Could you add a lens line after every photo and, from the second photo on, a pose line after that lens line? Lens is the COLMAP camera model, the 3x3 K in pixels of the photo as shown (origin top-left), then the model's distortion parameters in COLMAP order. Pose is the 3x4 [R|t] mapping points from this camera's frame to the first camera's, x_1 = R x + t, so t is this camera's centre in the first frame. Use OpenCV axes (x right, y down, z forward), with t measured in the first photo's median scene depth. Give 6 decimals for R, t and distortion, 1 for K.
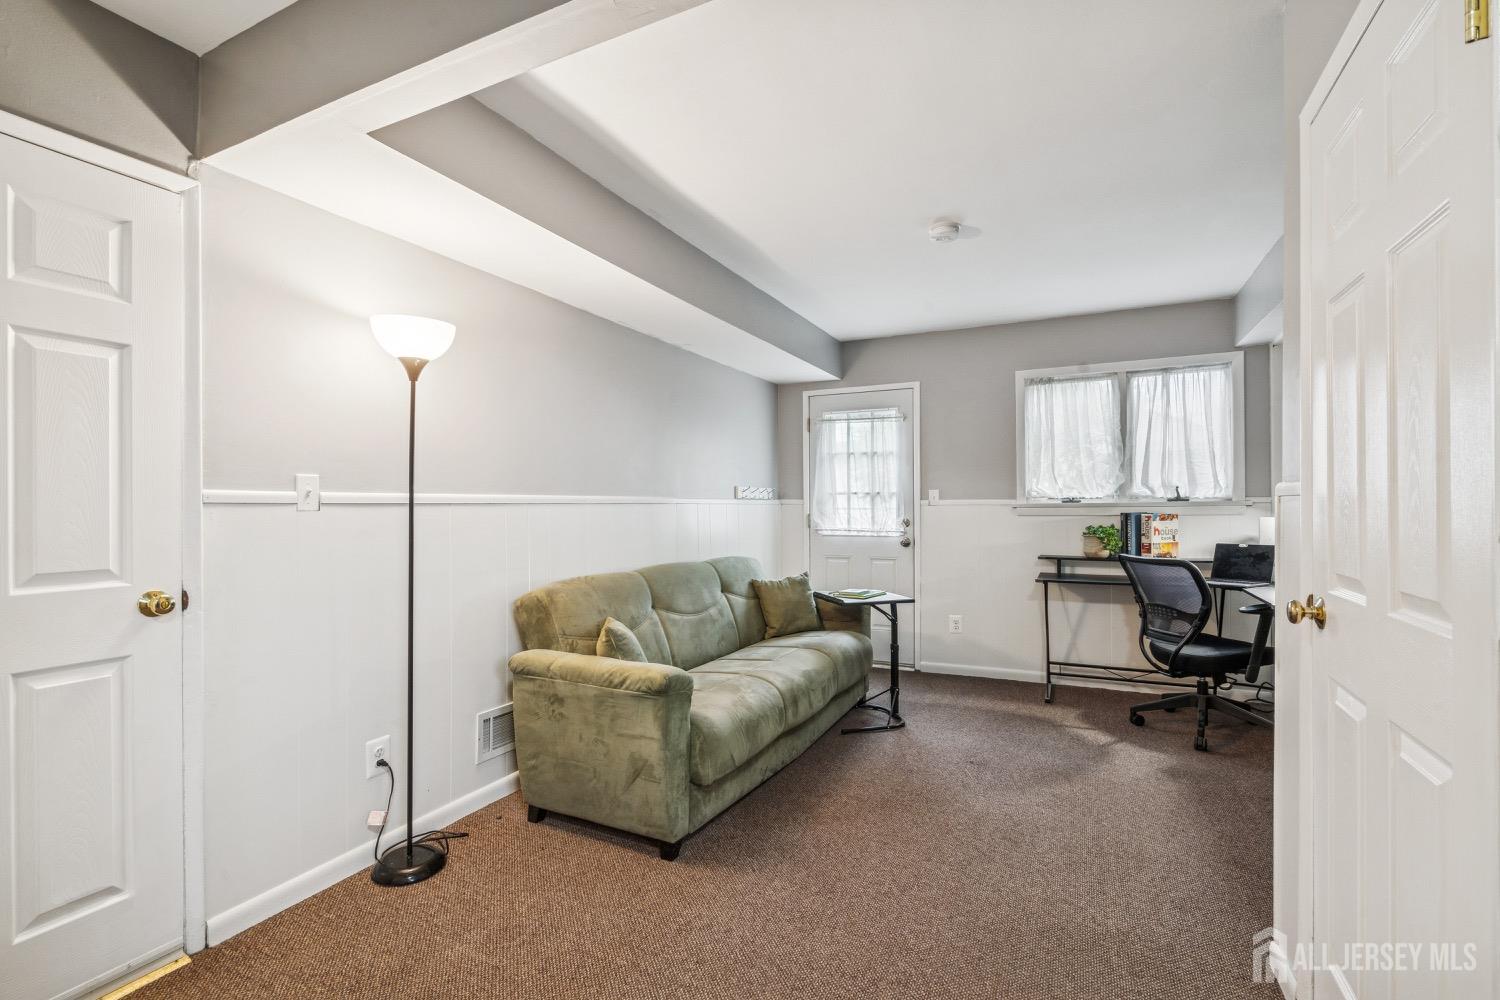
lens RADIAL K [[705.8, 0, 750.0], [0, 705.8, 500.0], [0, 0, 1]] dist [-0.002311, 0.000044]
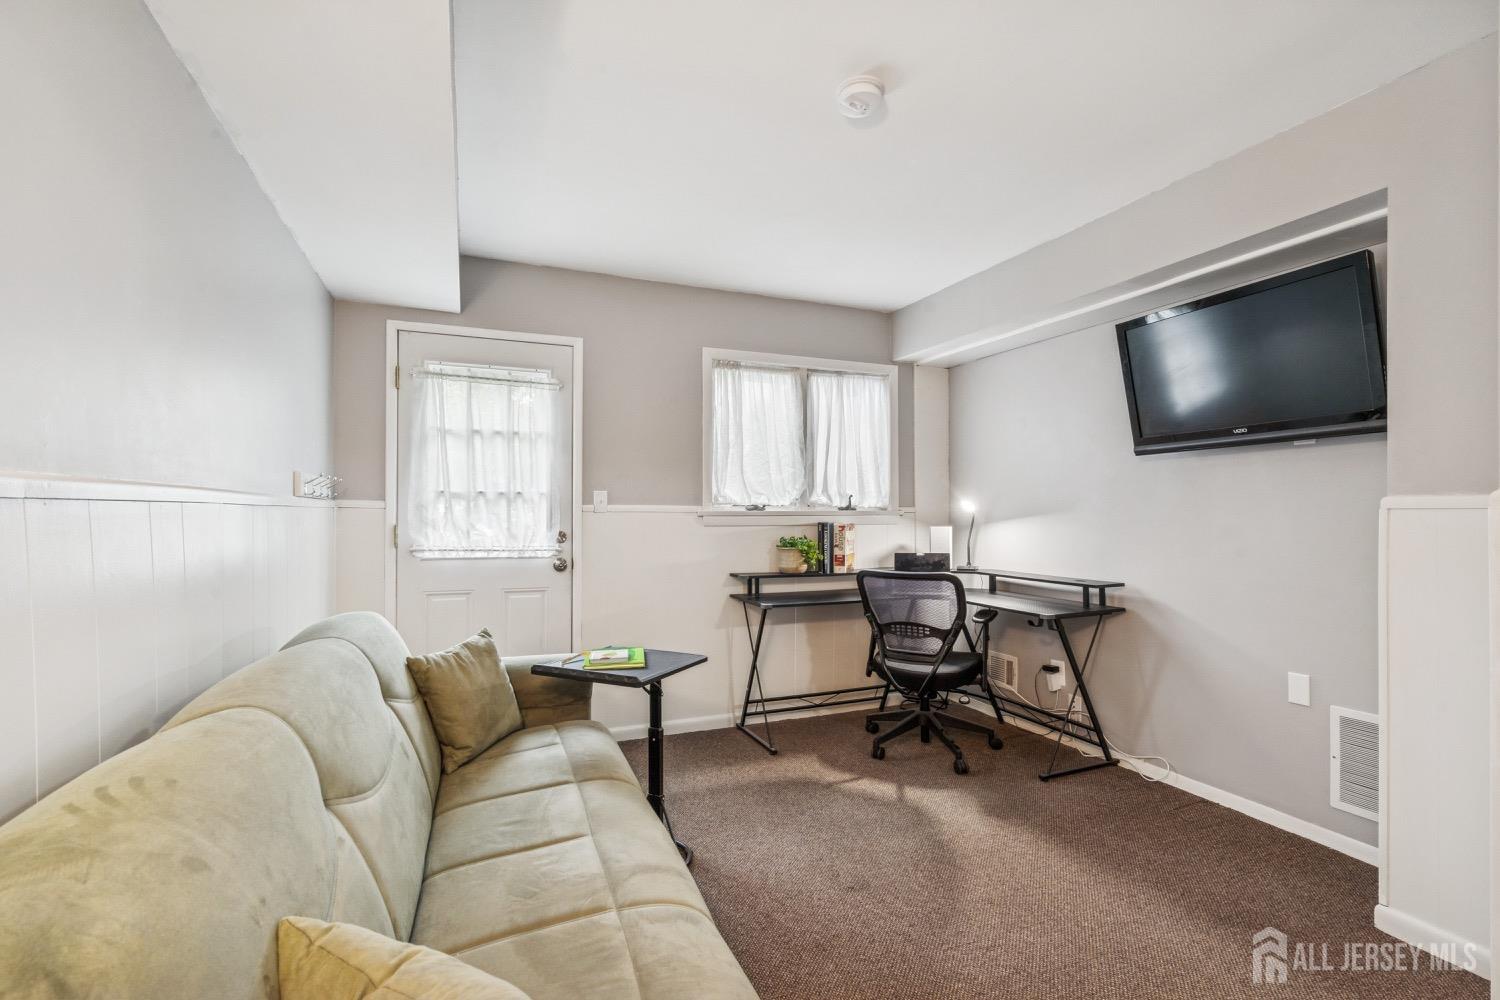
lens RADIAL K [[685.9, 0, 745.0], [0, 685.9, 508.3], [0, 0, 1]] dist [-0.000693, 0.000059]
pose [[0.663060, 0.012780, 0.748457, -0.185342], [-0.012608, 0.999903, -0.005904, 0.006206], [-0.748460, -0.005522, 0.663157, 0.460519]]
